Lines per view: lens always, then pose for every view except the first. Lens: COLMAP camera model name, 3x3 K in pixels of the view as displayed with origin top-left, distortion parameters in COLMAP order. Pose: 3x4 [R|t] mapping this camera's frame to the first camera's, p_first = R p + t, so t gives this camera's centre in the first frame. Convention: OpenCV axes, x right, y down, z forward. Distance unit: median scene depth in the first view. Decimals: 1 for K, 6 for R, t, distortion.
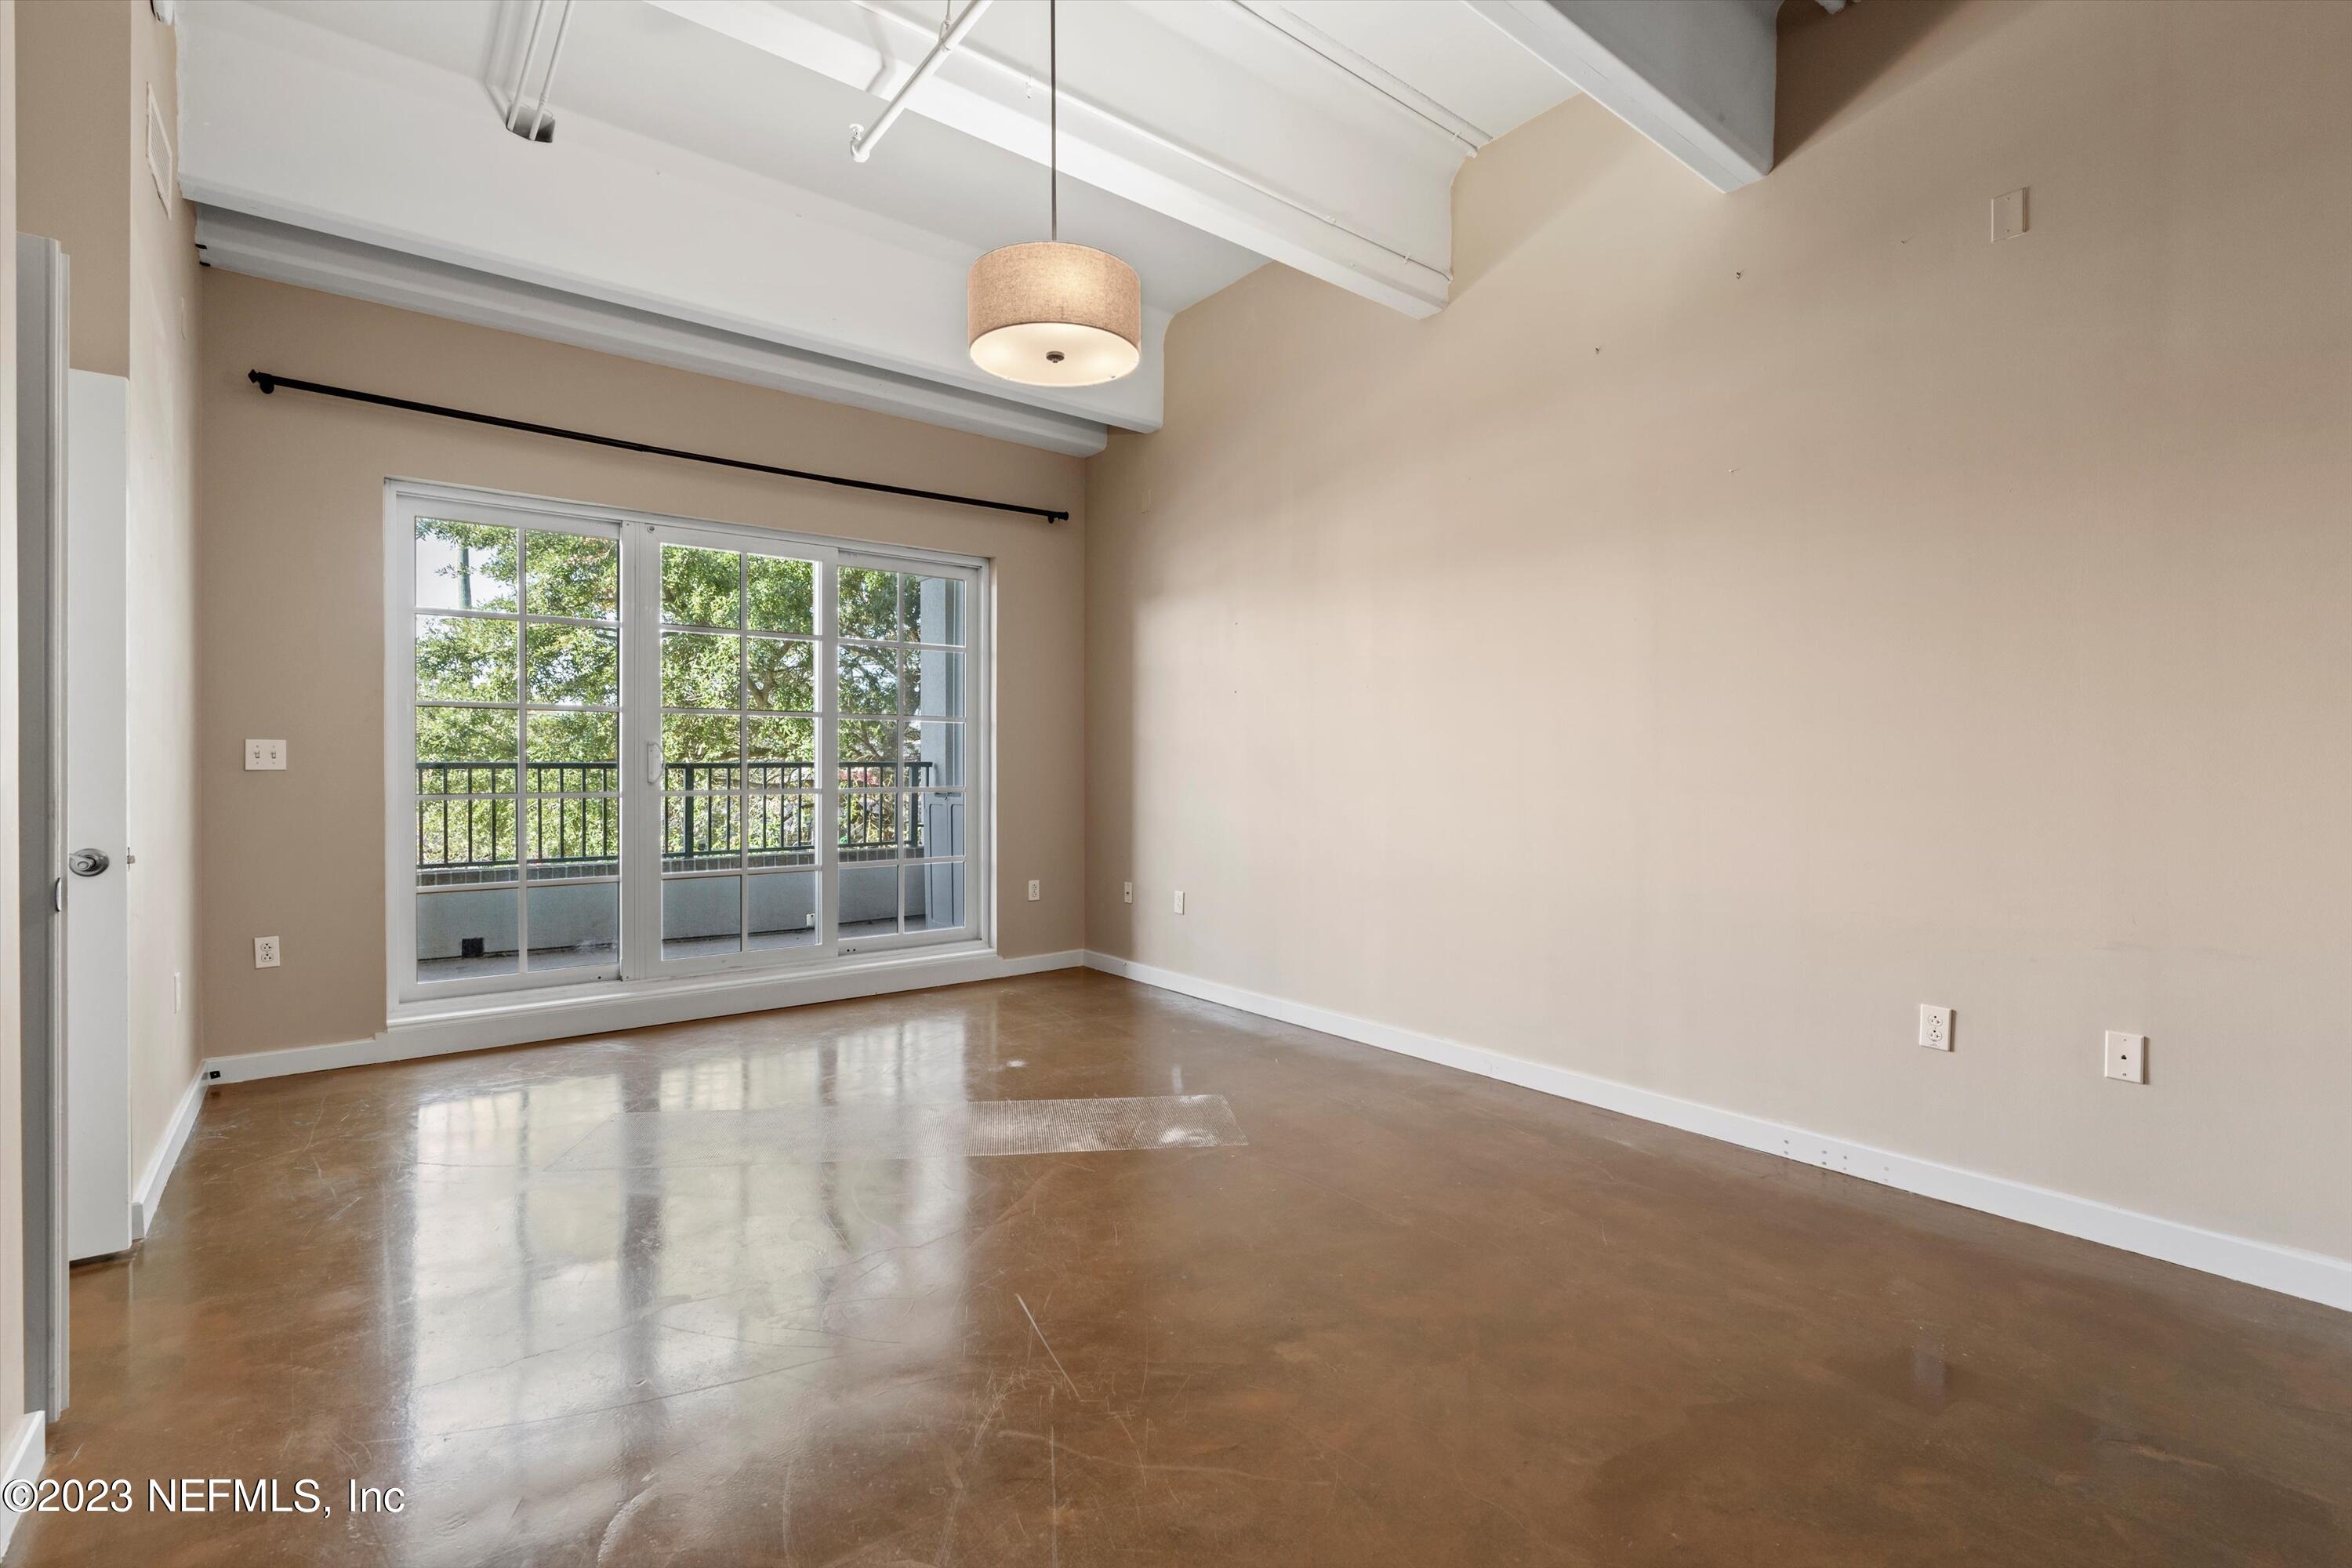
lens RADIAL K [[1073.1, 0, 1180.7], [0, 1073.1, 770.2], [0, 0, 1]] dist [-0.001854, -0.000413]
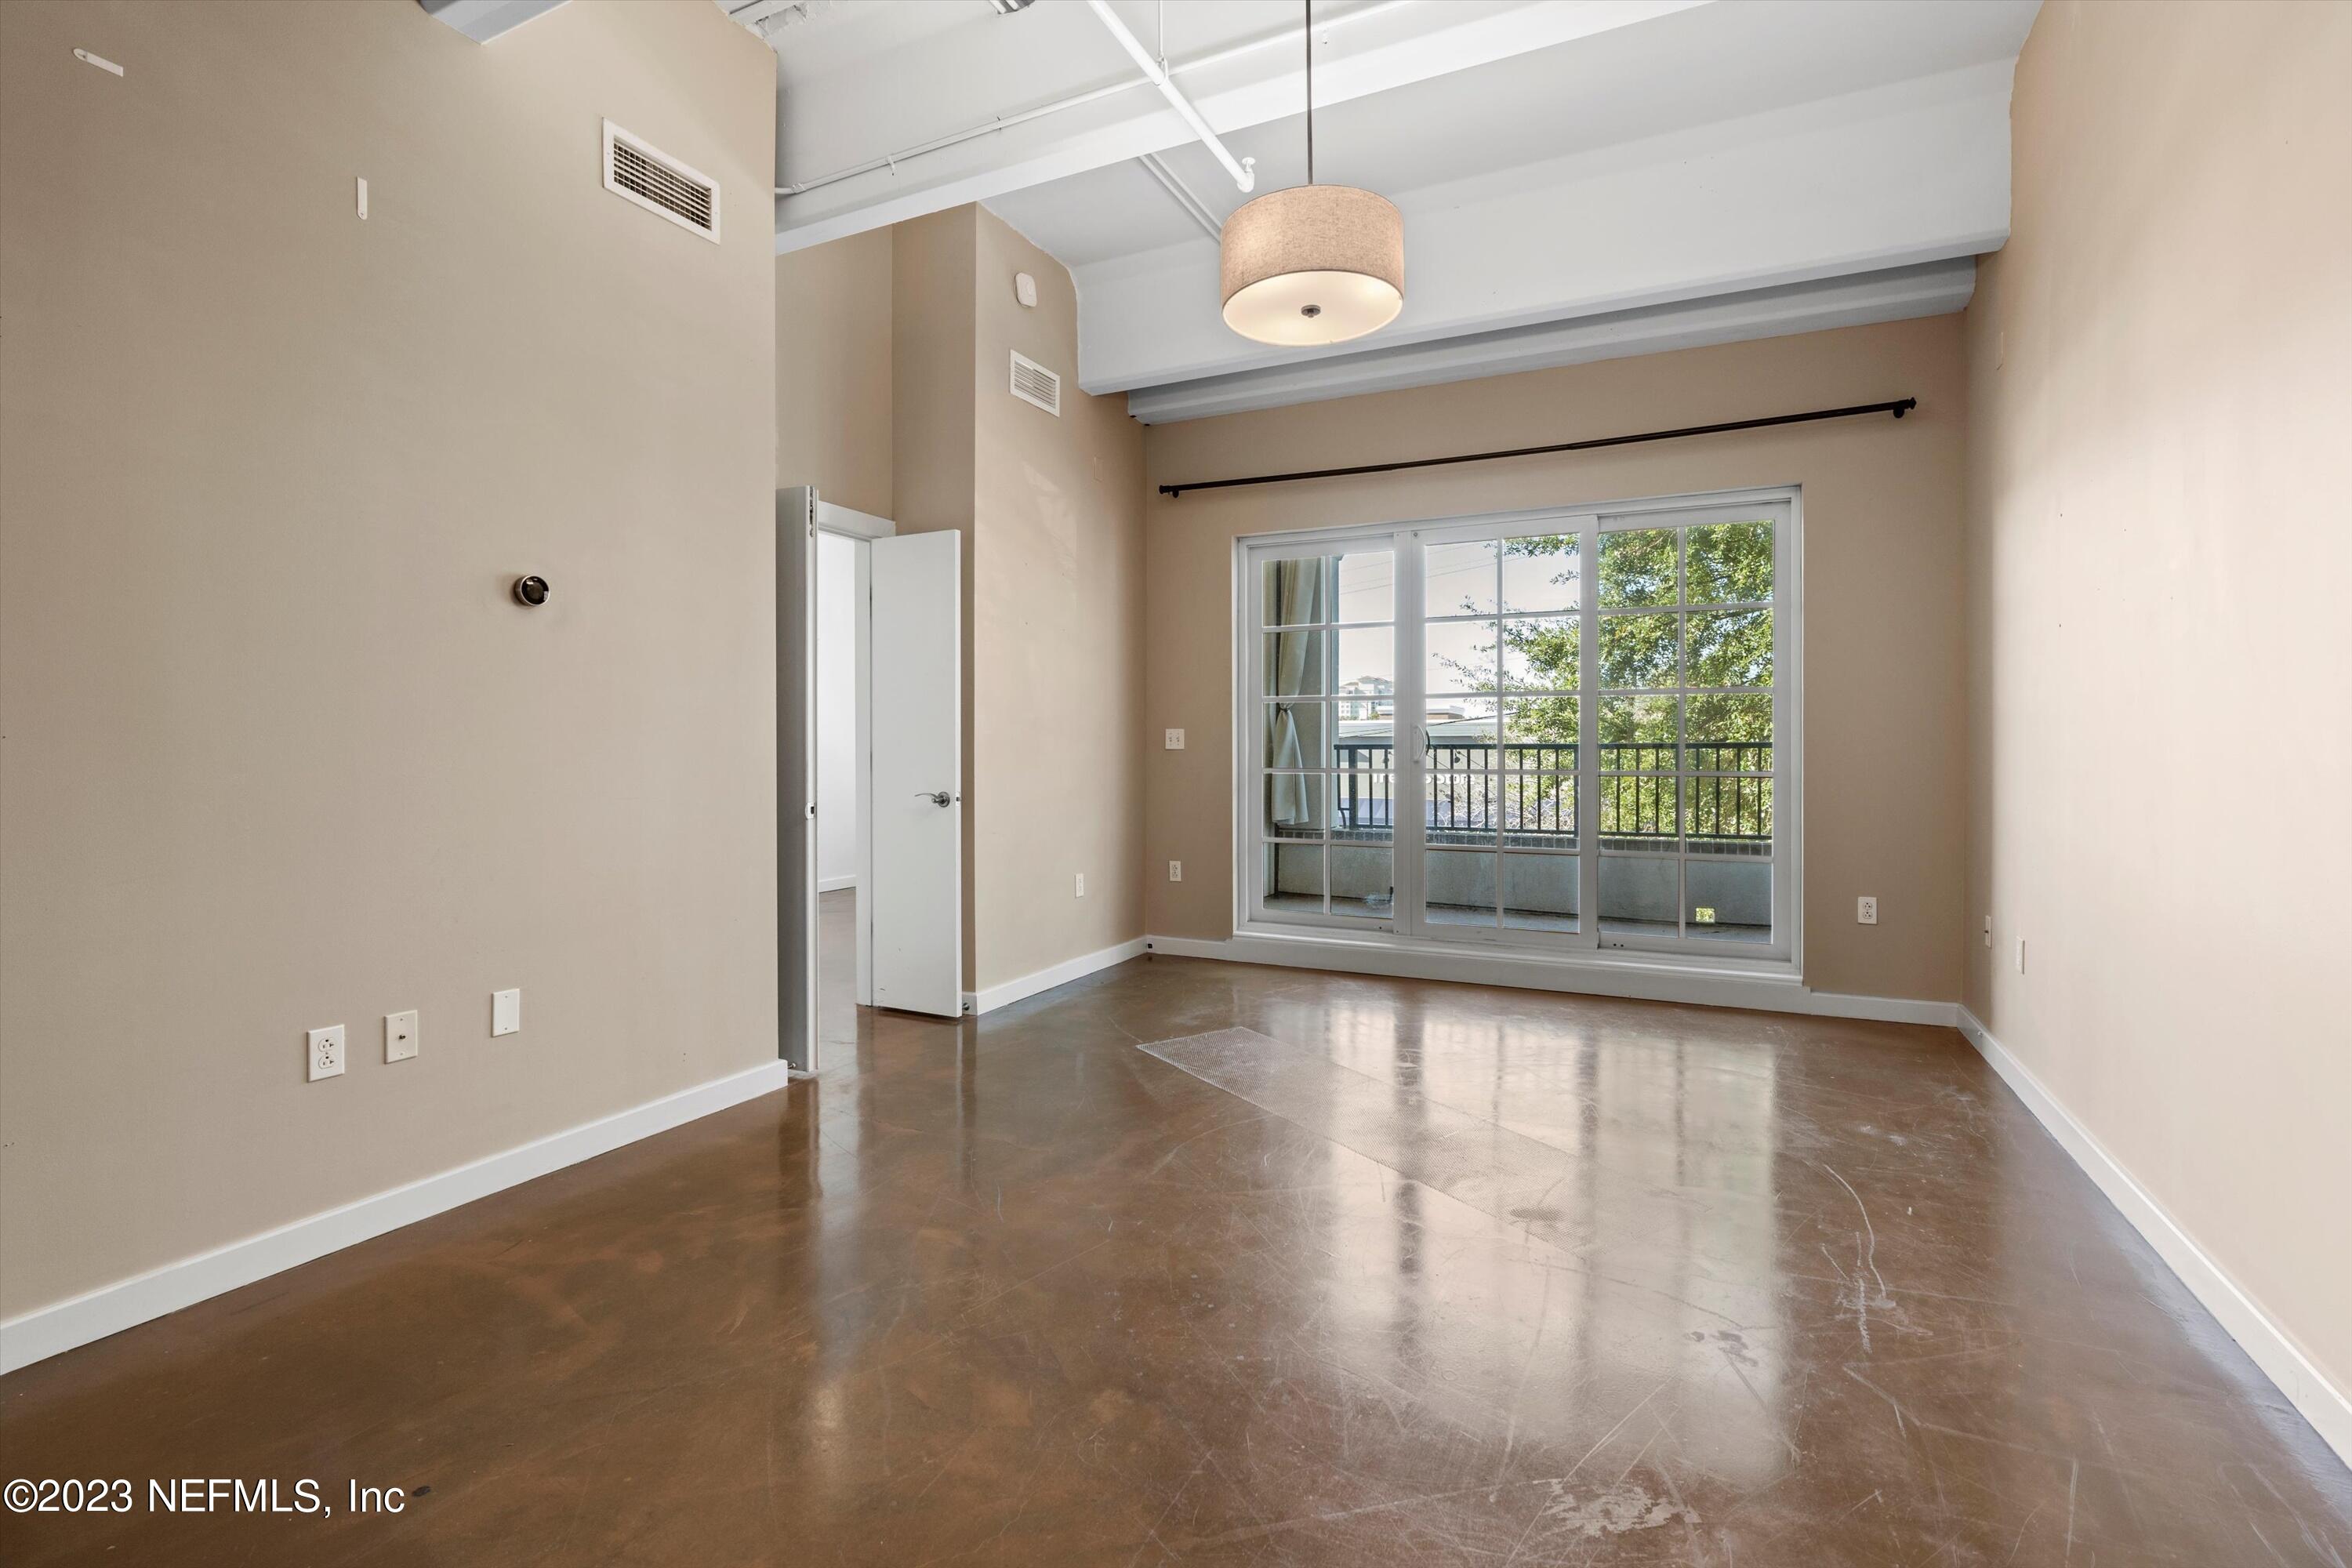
lens RADIAL K [[1073.1, 0, 1195.2], [0, 1073.1, 753.1], [0, 0, 1]] dist [-0.001854, -0.000413]
pose [[0.438097, 0.004396, -0.898917, 0.391627], [-0.002601, 0.999990, 0.003623, -0.000751], [0.898924, 0.000751, 0.438104, 0.284610]]
